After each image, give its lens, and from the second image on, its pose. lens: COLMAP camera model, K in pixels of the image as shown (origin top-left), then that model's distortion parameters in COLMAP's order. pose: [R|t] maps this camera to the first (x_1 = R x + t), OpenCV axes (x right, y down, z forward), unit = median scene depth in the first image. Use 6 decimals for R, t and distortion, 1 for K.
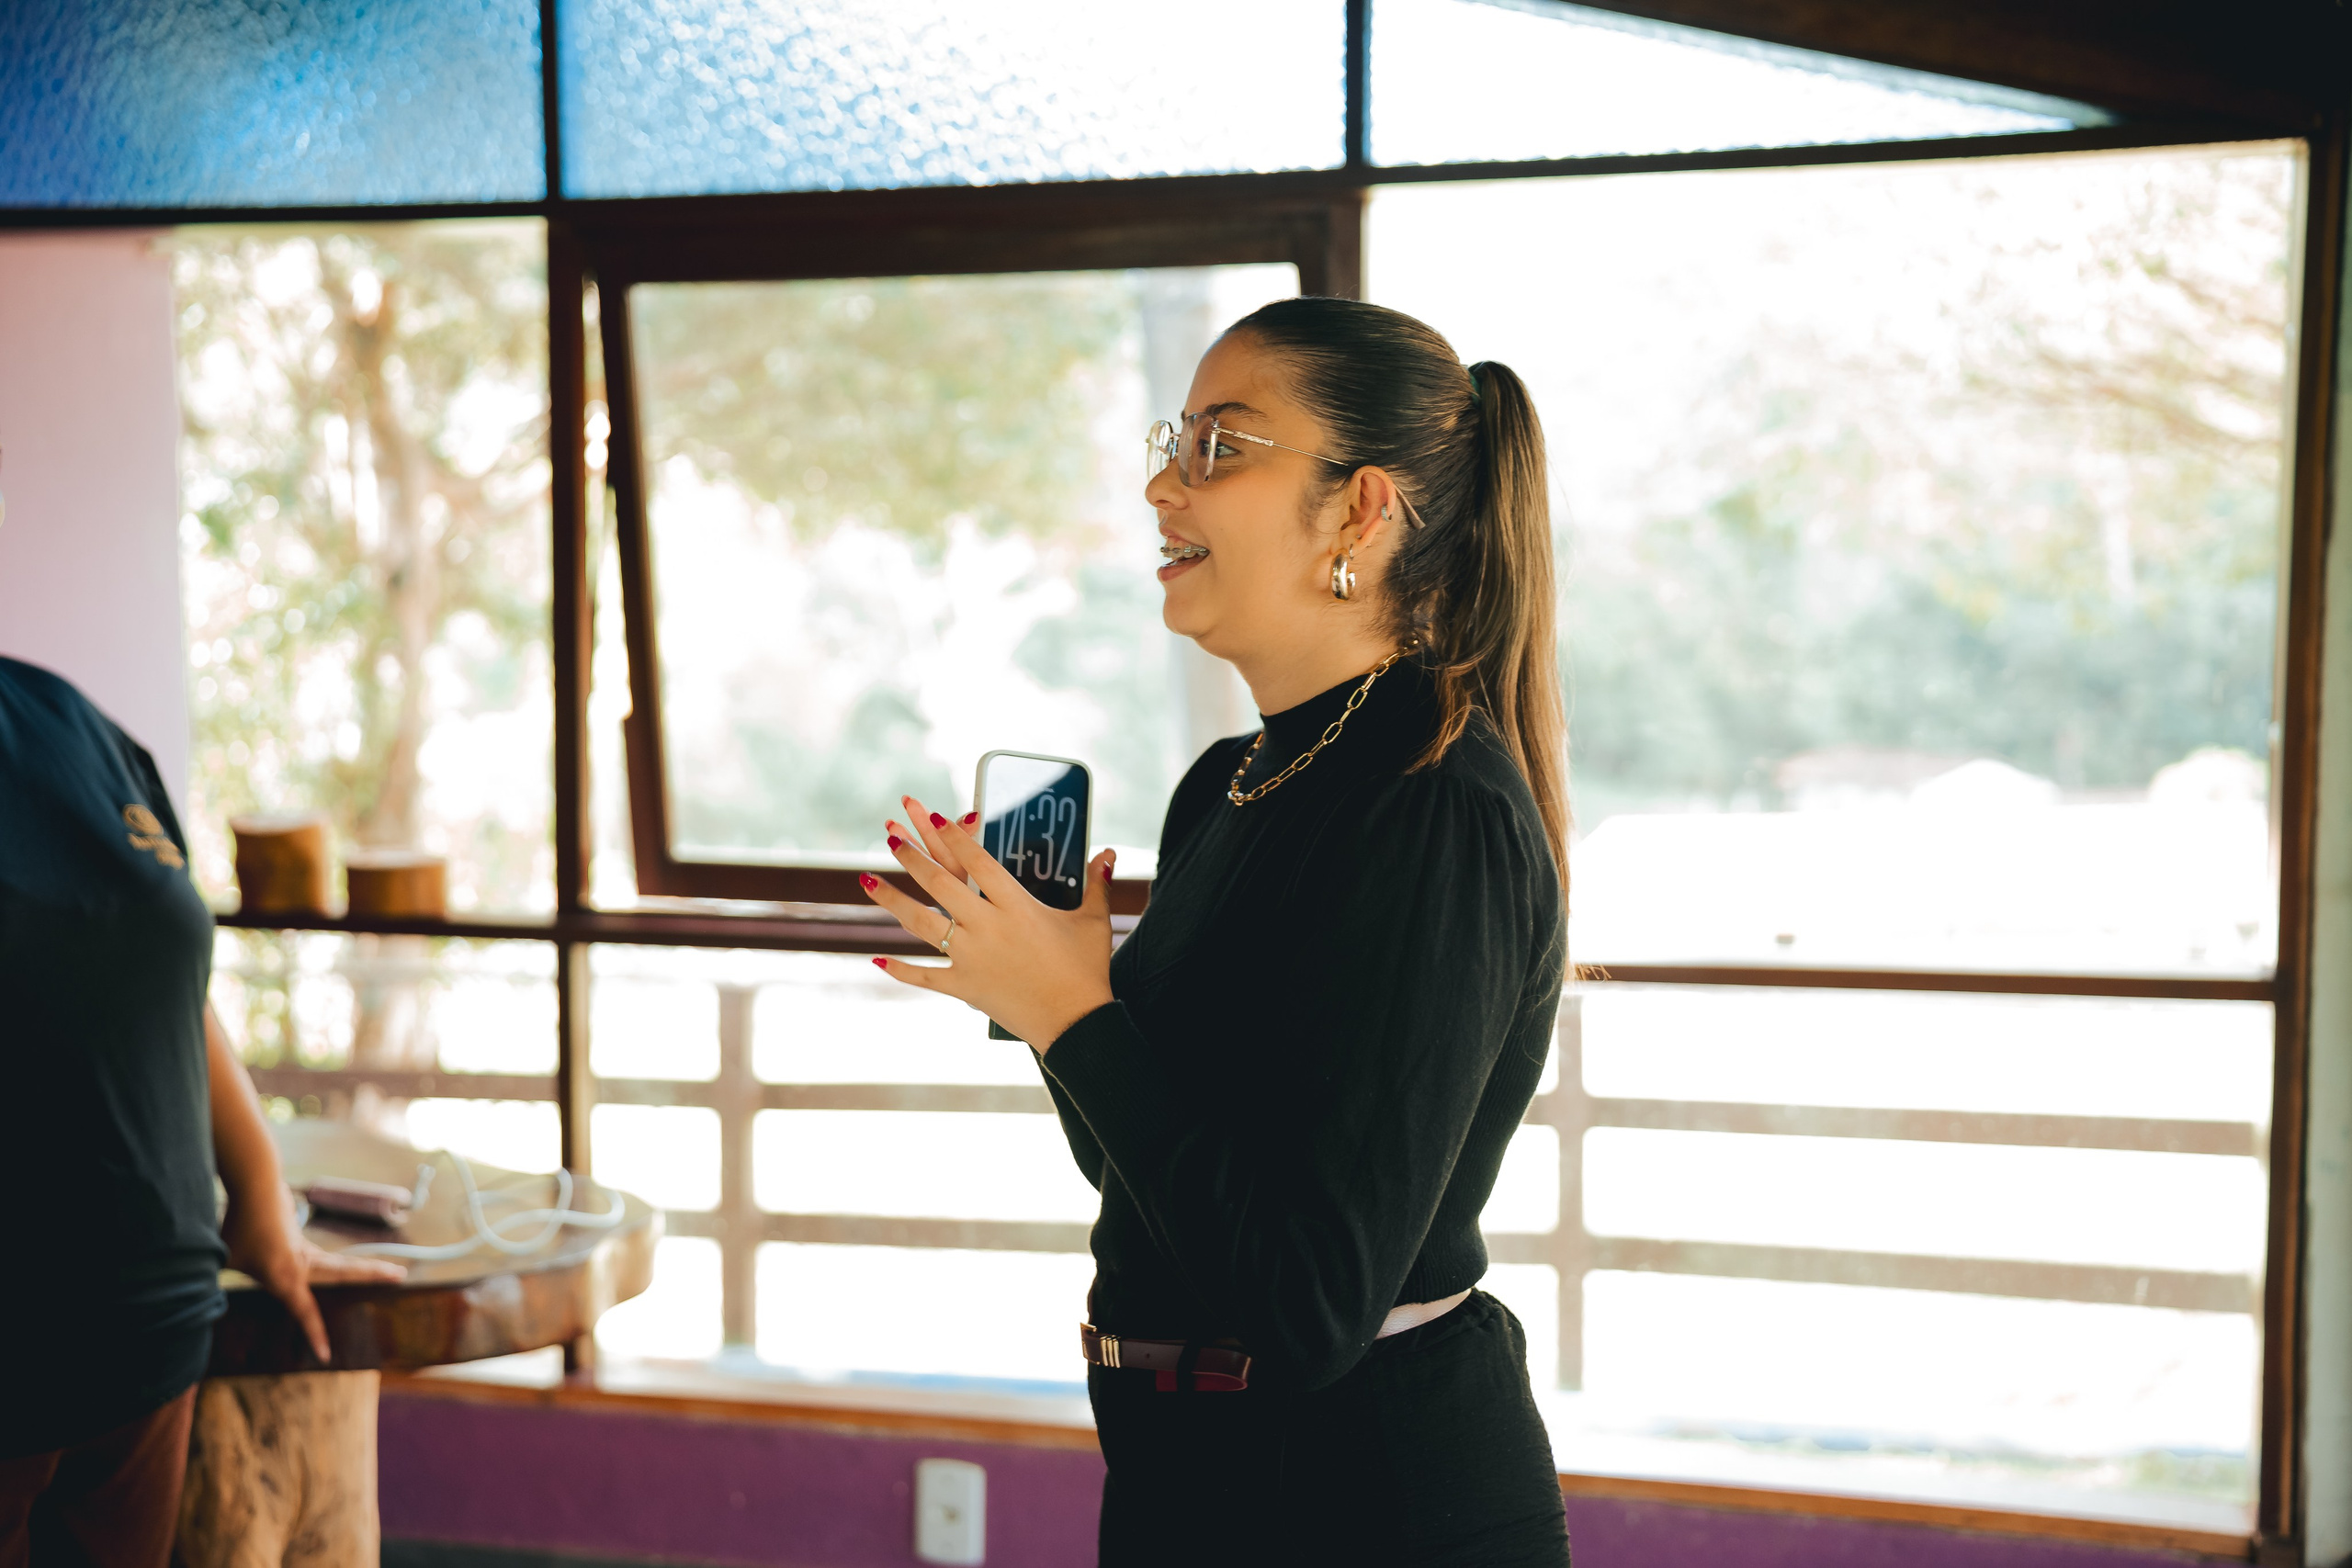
lens RADIAL K [[2698.6, 0, 1175.5], [0, 2698.6, 785.0], [0, 0, 1]] dist [0.063459, 0.000000]
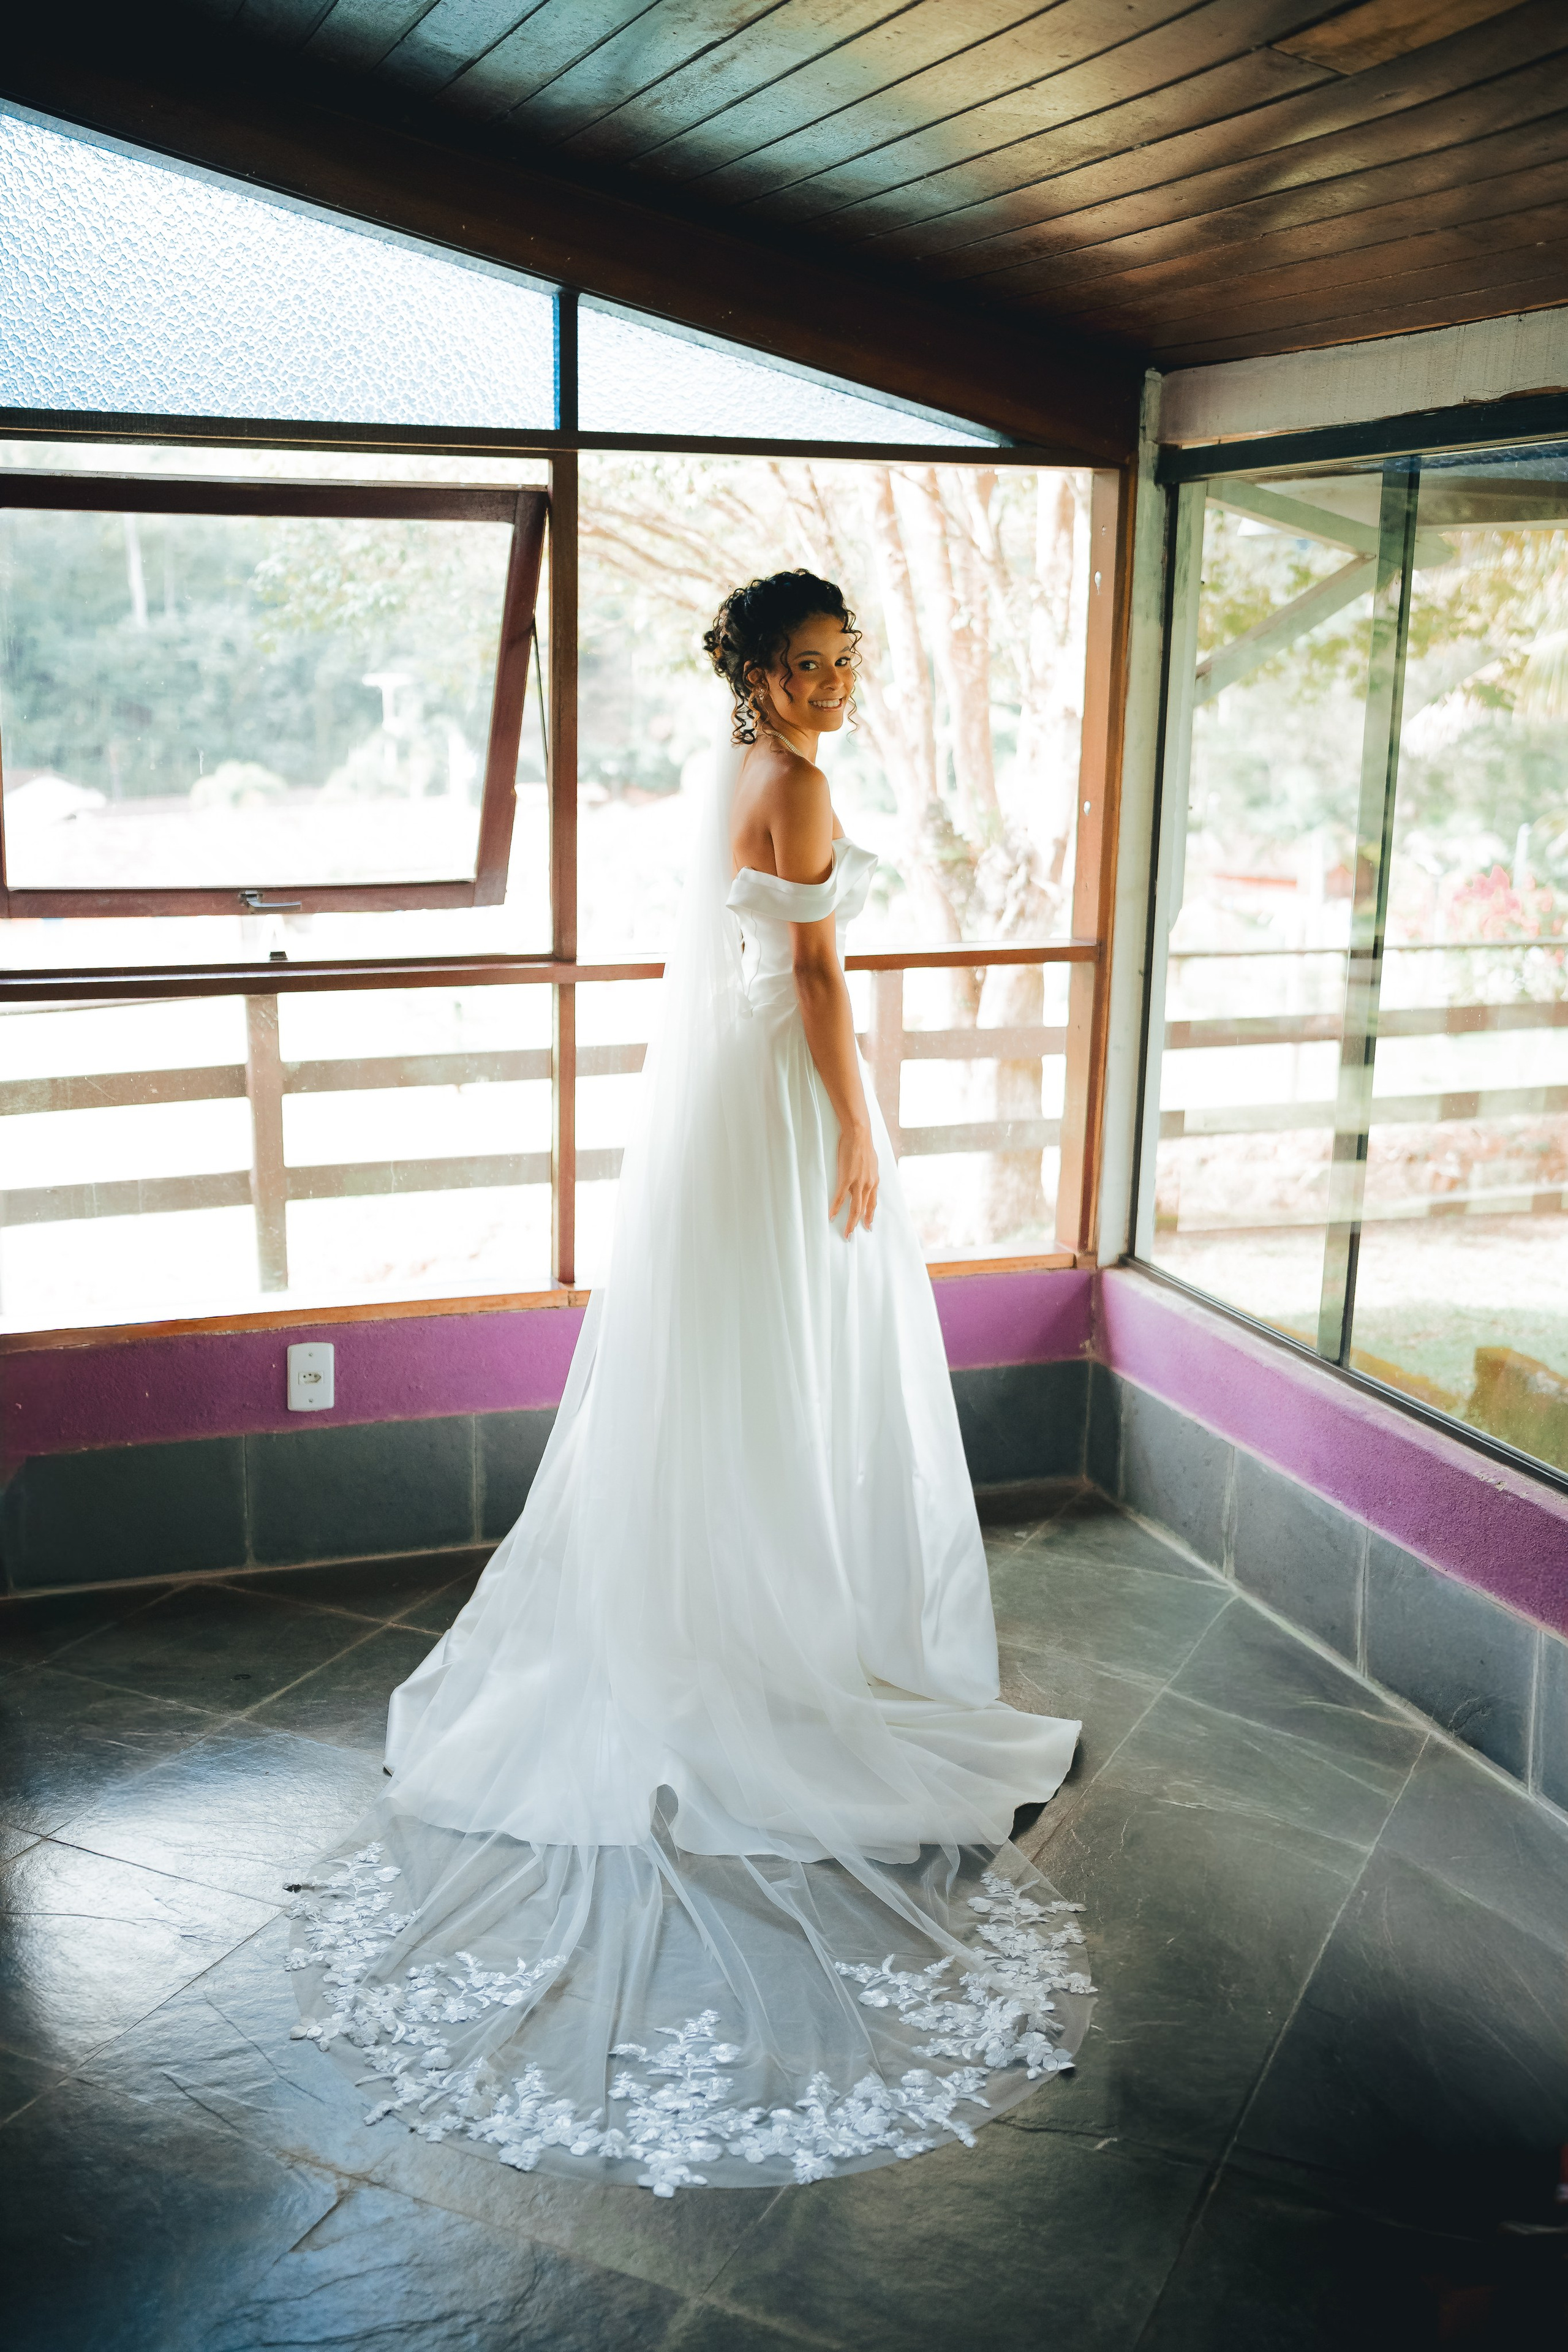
lens RADIAL K [[2375.9, 0, 767.7], [0, 2375.9, 1176.2], [0, 0, 1]] dist [-0.020771, 0.000000]
pose [[0.818154, -0.113506, 0.563685, -0.568182], [0.021436, 0.985662, 0.167364, -0.039562], [-0.574599, -0.124846, 0.808857, -0.138689]]
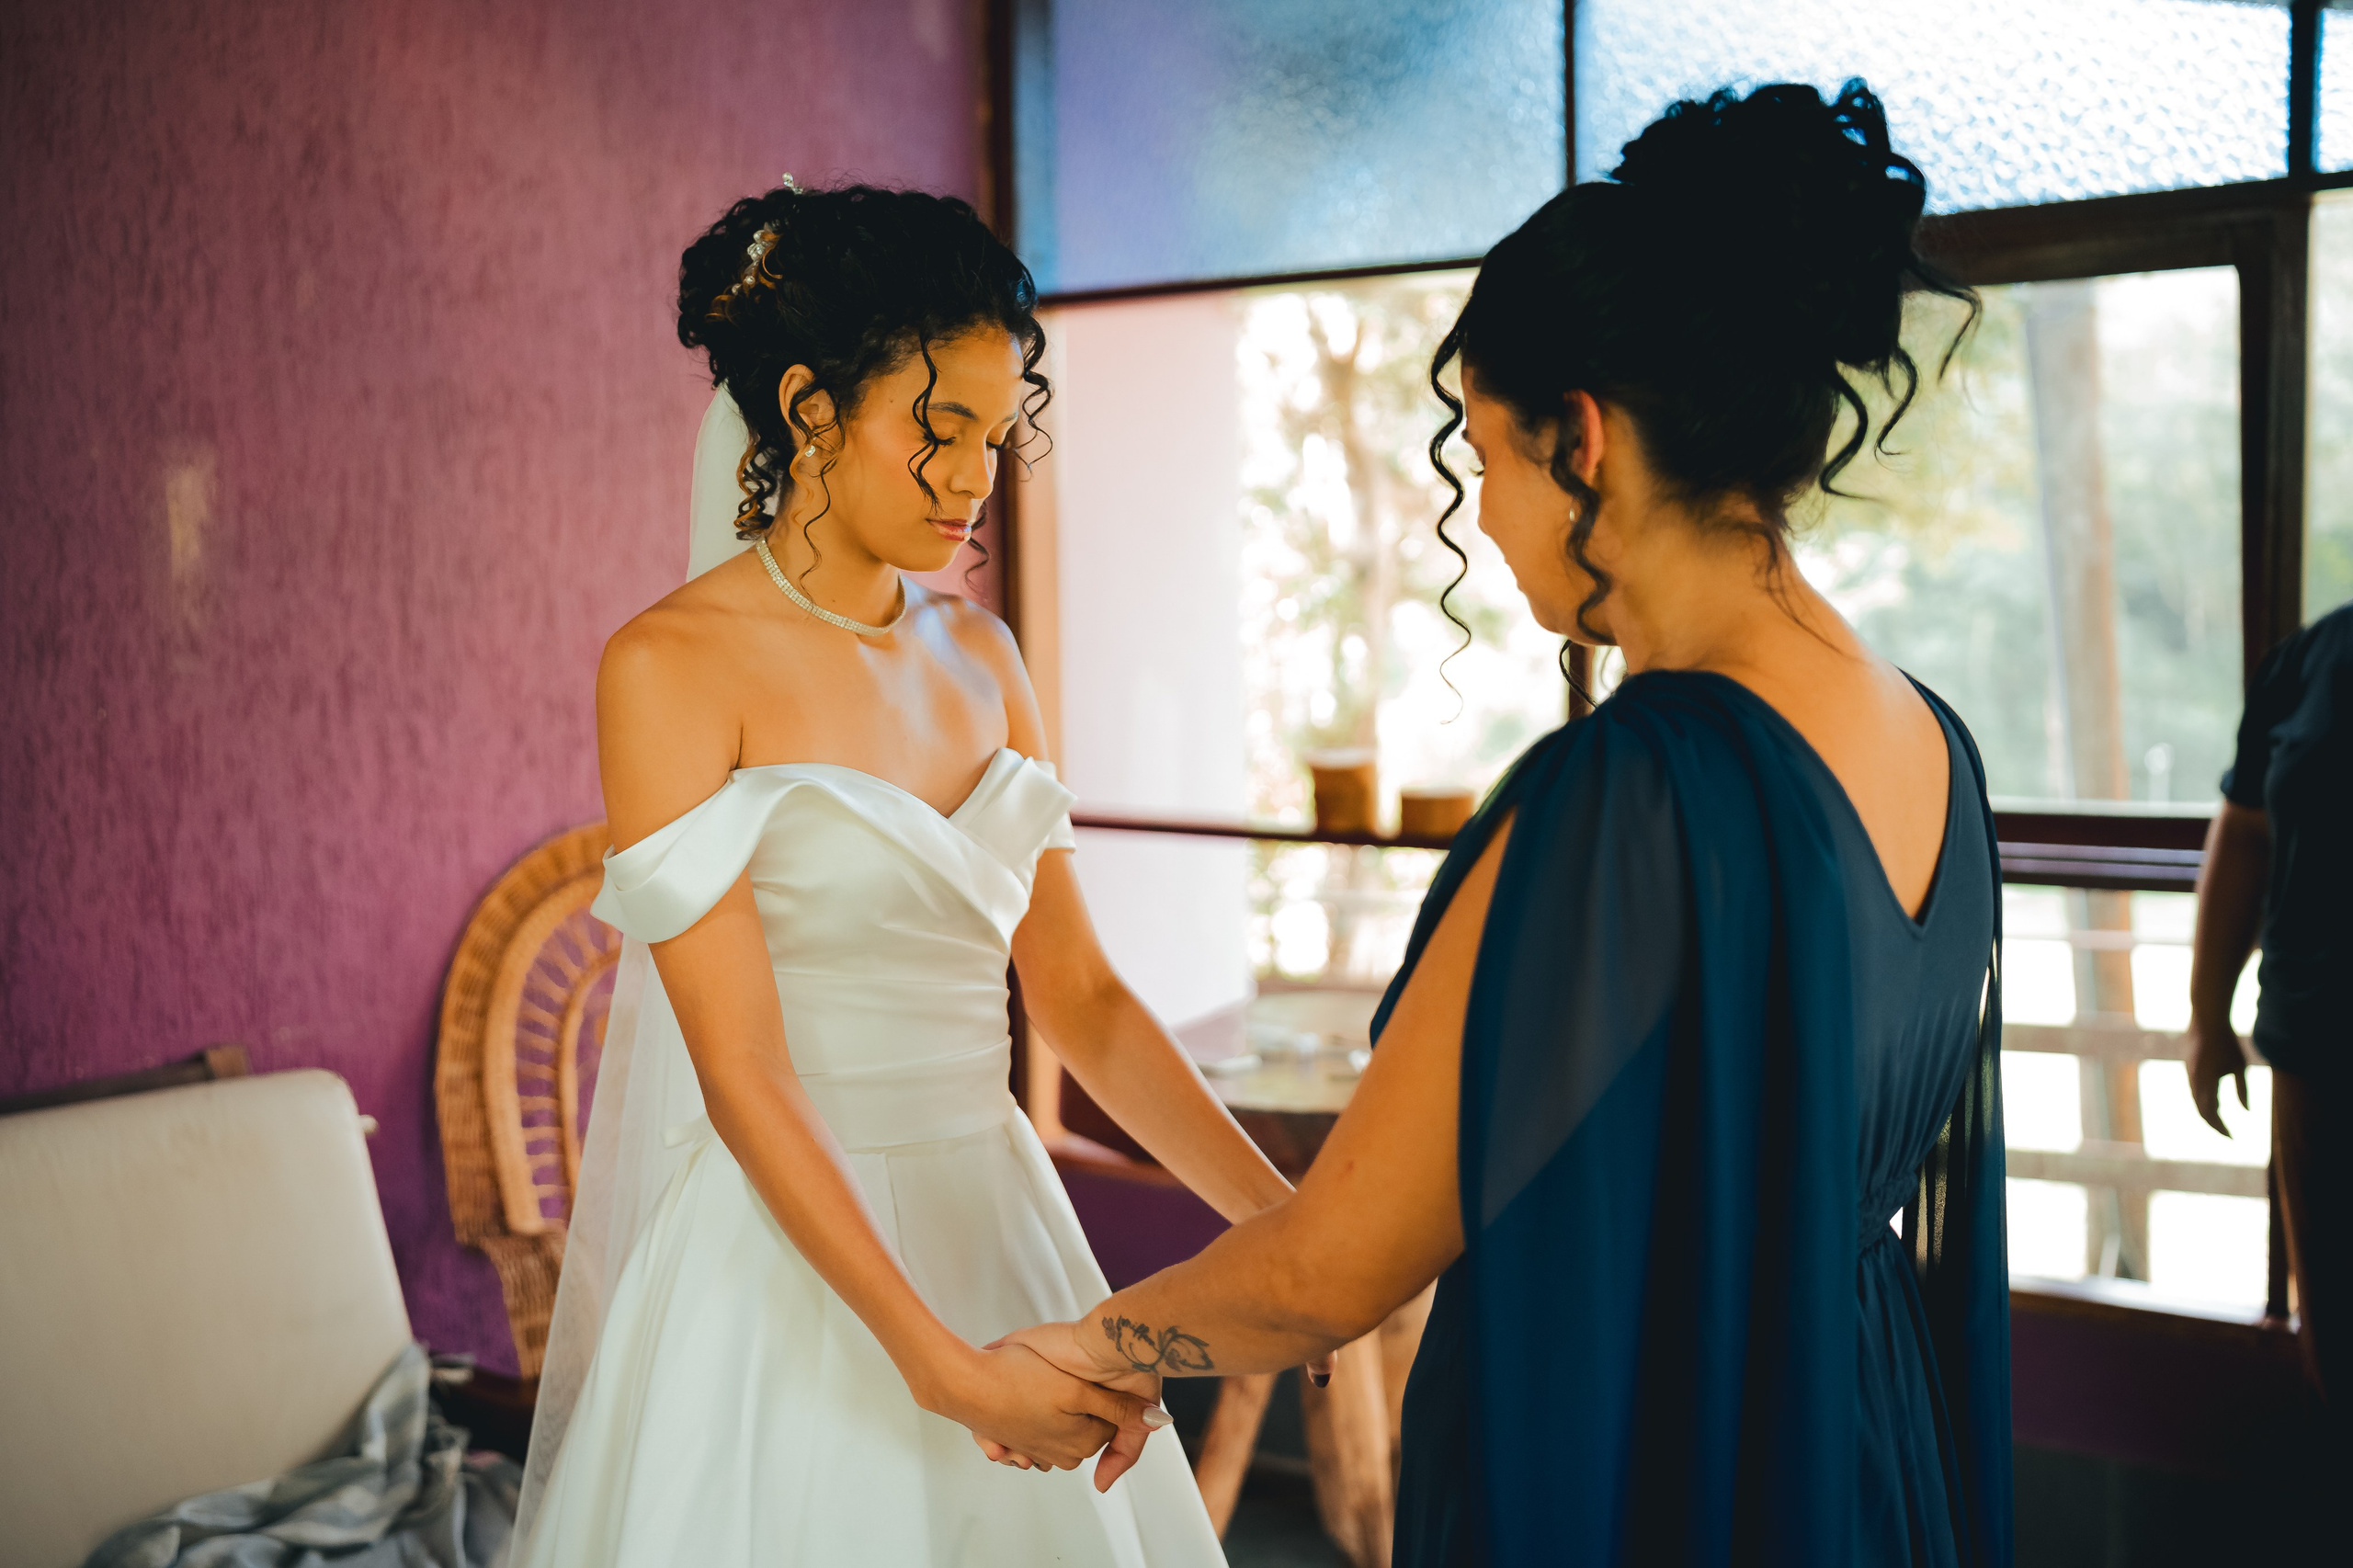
lens RADIAL K [[2376.8, 0, 1236.0], [0, 2376.8, 775.0], [0, 0, 1]] dist [-0.020771, 0.000000]
pose [[0.947108, 0.011492, -0.320709, -0.027421], [-0.008407, 0.999904, 0.011001, 0.009697], [0.320805, -0.007723, 0.947114, -0.054230]]
